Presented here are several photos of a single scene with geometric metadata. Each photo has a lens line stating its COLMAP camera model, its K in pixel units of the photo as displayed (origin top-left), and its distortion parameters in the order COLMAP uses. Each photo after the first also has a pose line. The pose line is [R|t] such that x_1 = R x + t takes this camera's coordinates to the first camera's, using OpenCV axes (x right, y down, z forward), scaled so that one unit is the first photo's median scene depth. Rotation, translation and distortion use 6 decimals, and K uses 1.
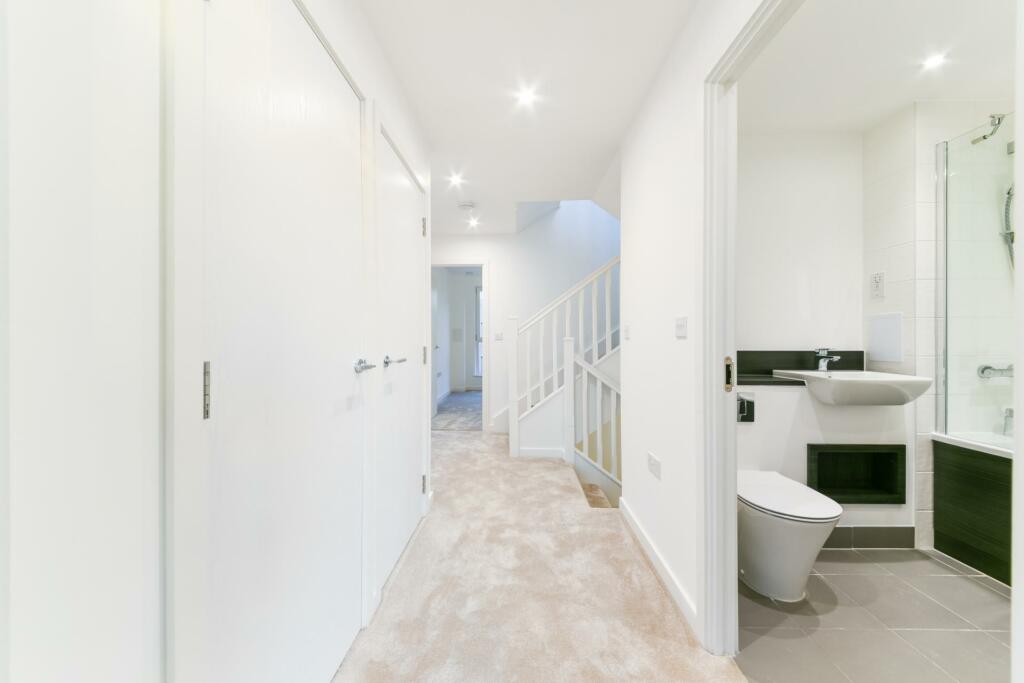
lens RADIAL K [[368.3, 0, 515.1], [0, 368.3, 339.5], [0, 0, 1]] dist [-0.001429, -0.000240]
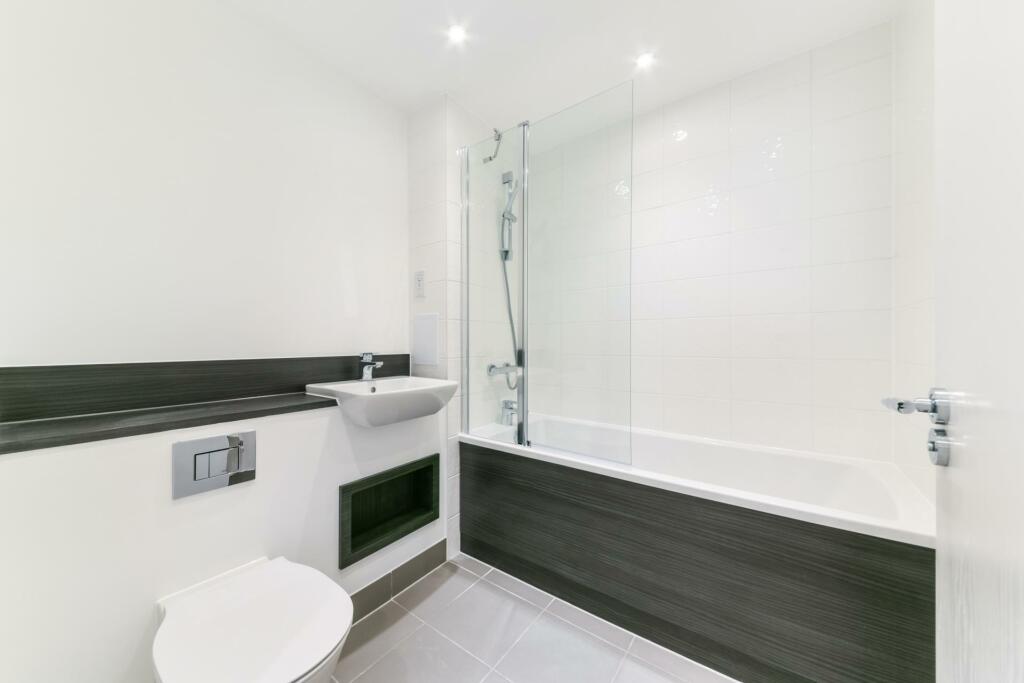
lens RADIAL K [[368.3, 0, 509.8], [0, 368.3, 342.0], [0, 0, 1]] dist [-0.001429, -0.000240]
pose [[0.573207, 0.000064, 0.819410, 0.391736], [0.003190, 0.999992, -0.002310, 0.004127], [-0.819404, 0.003937, 0.573203, 0.309614]]
